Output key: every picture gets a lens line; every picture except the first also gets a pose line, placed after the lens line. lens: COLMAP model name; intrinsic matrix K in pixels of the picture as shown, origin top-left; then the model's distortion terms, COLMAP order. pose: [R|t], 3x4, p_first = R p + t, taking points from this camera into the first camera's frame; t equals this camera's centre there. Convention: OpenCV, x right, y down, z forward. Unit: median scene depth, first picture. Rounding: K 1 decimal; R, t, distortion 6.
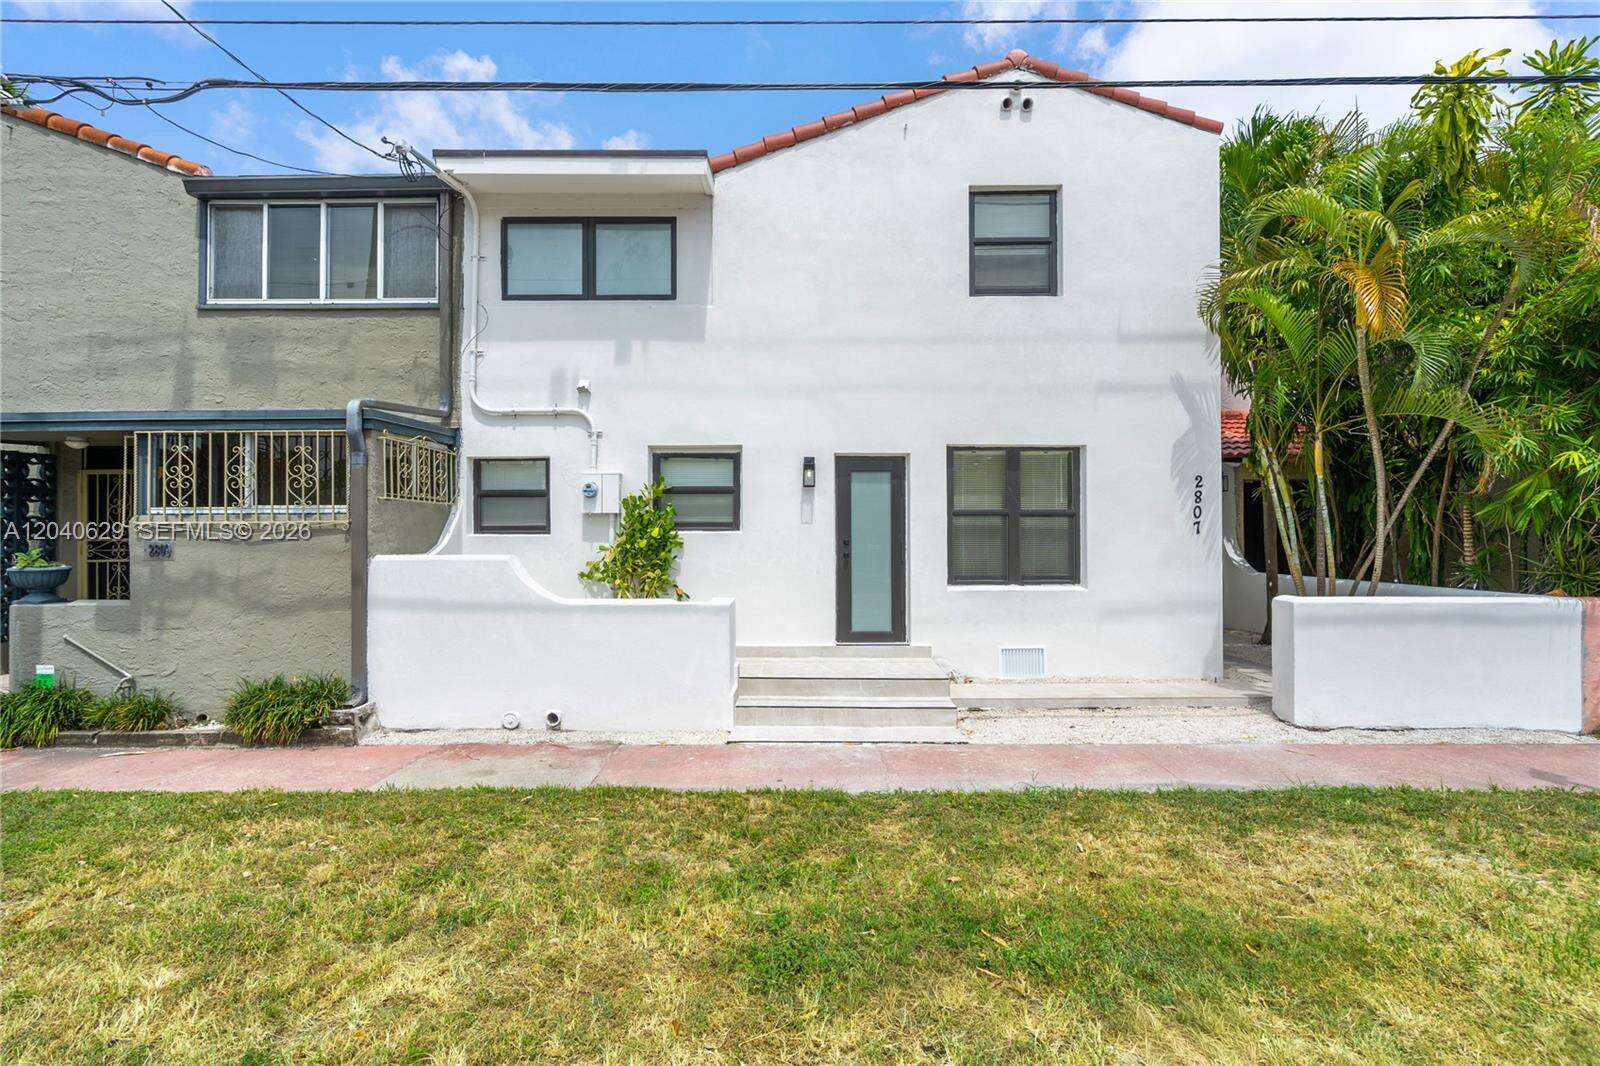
lens RADIAL K [[752.1, 0, 794.7], [0, 752.1, 541.3], [0, 0, 1]] dist [0.001158, -0.000340]
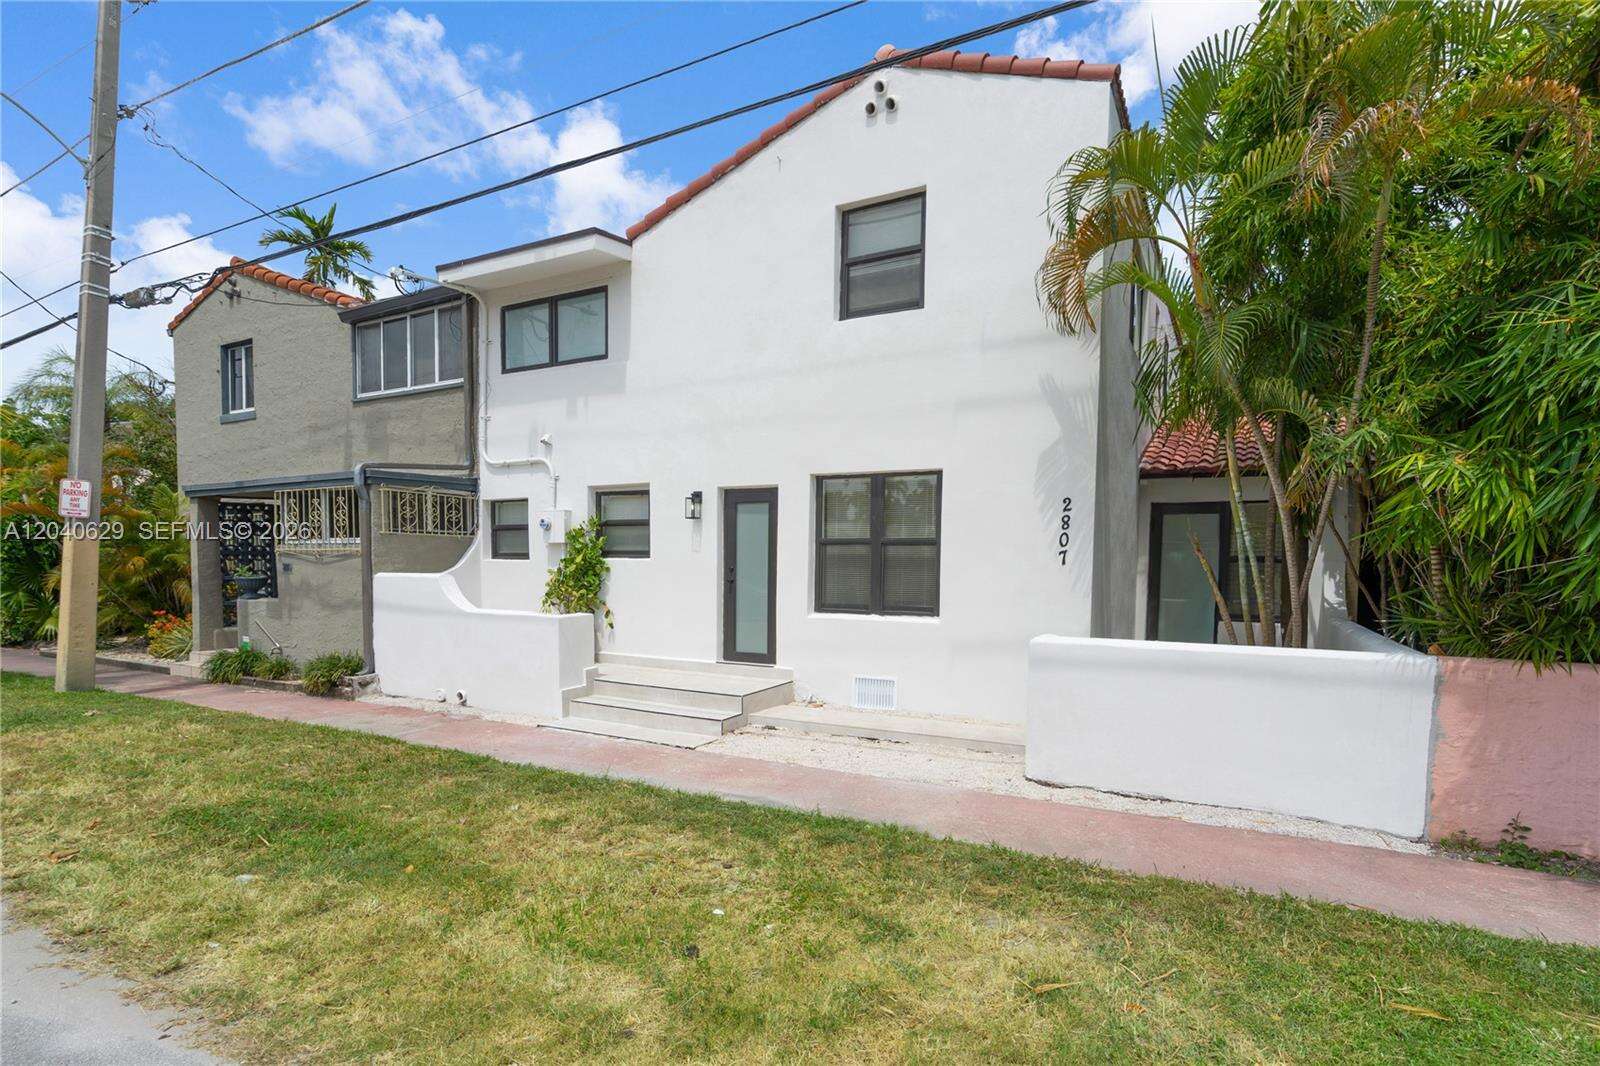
lens RADIAL K [[793.3, 0, 799.7], [0, 793.3, 623.0], [0, 0, 1]] dist [0.009545, -0.000159]
pose [[0.879923, 0.045136, -0.472968, 0.707490], [-0.015142, 0.997636, 0.067033, 0.000420], [0.474875, -0.051822, 0.878526, 0.039273]]
